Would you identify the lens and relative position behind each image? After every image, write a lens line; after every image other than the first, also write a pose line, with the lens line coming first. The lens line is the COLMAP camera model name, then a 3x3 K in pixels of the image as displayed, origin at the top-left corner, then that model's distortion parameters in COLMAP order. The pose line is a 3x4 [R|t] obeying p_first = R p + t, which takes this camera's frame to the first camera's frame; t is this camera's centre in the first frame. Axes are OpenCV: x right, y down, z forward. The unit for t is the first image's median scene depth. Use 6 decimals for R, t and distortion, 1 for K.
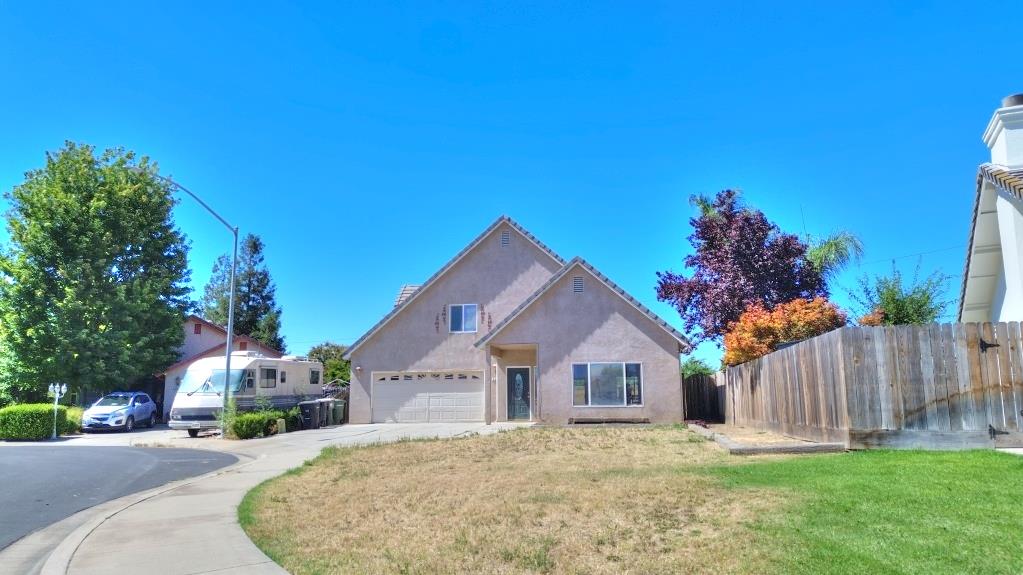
lens RADIAL K [[729.4, 0, 507.4], [0, 729.4, 283.3], [0, 0, 1]] dist [0.079716, -0.088861]
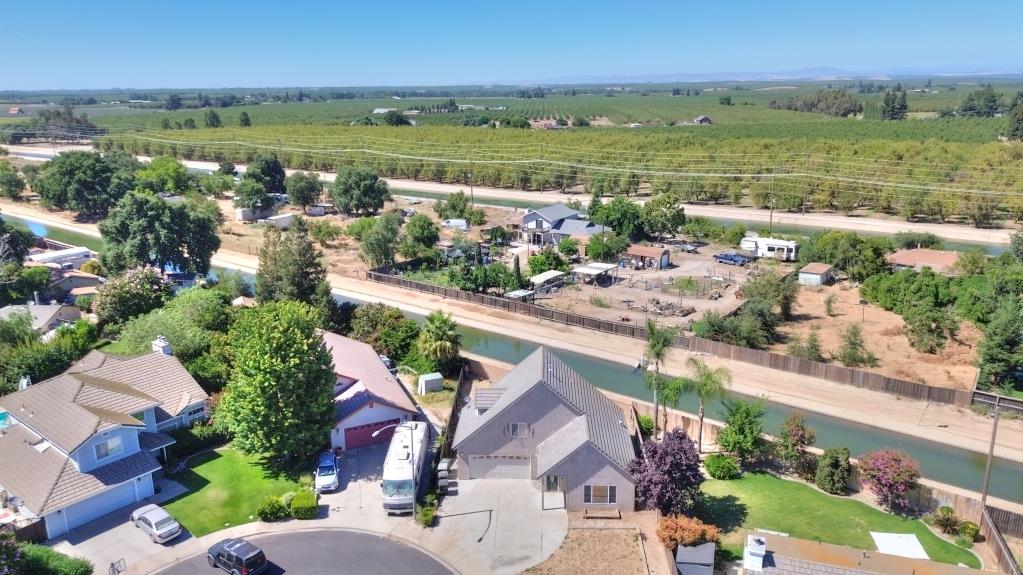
lens RADIAL K [[729.4, 0, 507.4], [0, 729.4, 283.3], [0, 0, 1]] dist [0.079716, -0.088861]
pose [[0.994593, -0.037961, 0.096662, -0.255835], [-0.004235, 0.915192, 0.402996, -1.045771], [-0.103763, -0.401226, 0.910083, -0.538002]]
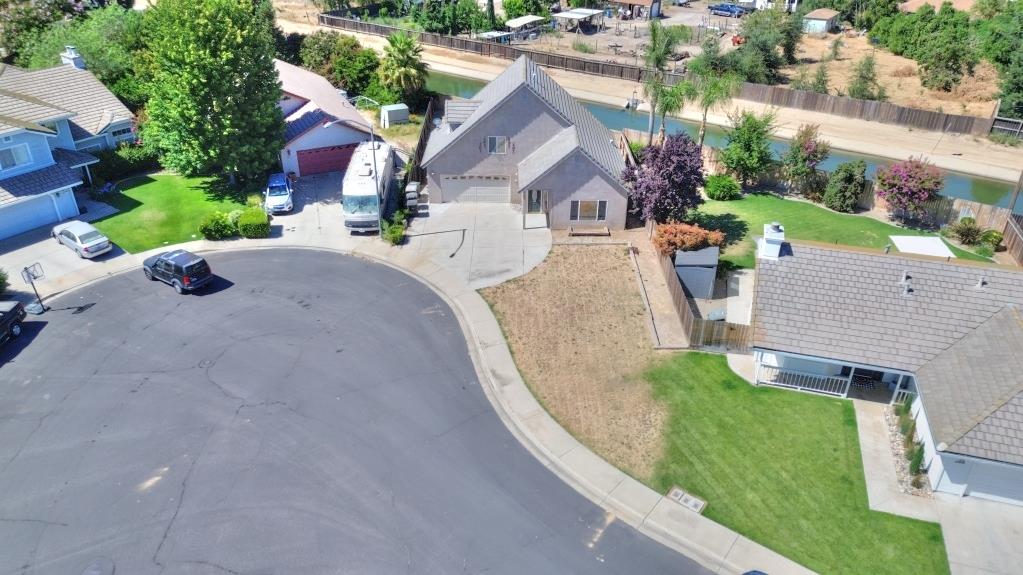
lens RADIAL K [[729.4, 0, 507.4], [0, 729.4, 283.3], [0, 0, 1]] dist [0.079716, -0.088861]
pose [[0.989879, -0.063522, 0.126904, -0.264593], [-0.029636, 0.781986, 0.622591, -0.725371], [-0.138785, -0.620050, 0.772189, -0.445352]]
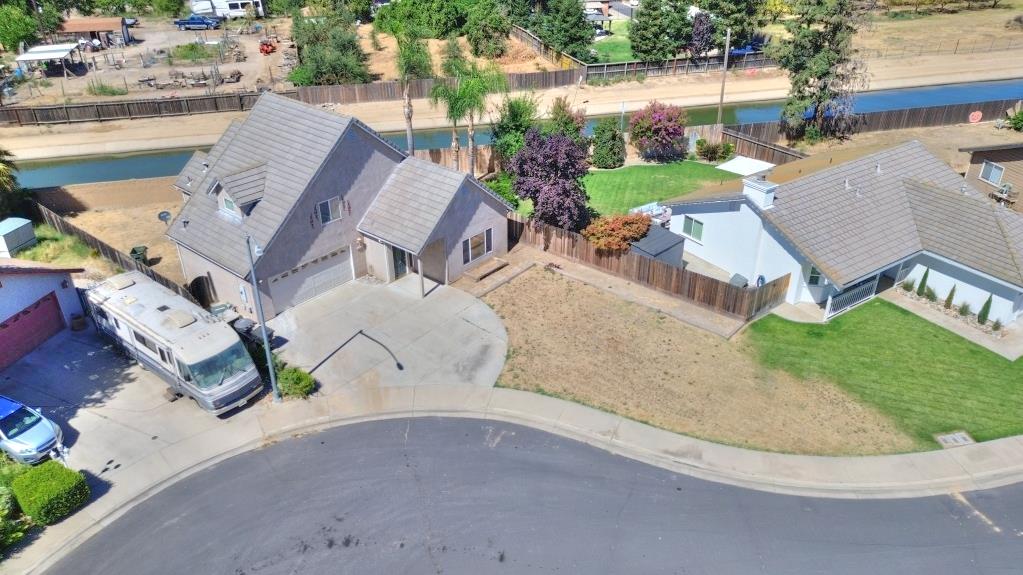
lens RADIAL K [[729.4, 0, 507.4], [0, 729.4, 283.3], [0, 0, 1]] dist [0.079716, -0.088861]
pose [[0.522386, -0.415226, 0.744782, -0.847589], [-0.125154, 0.826636, 0.548643, -0.544782], [-0.843475, -0.379816, 0.379855, 0.265336]]
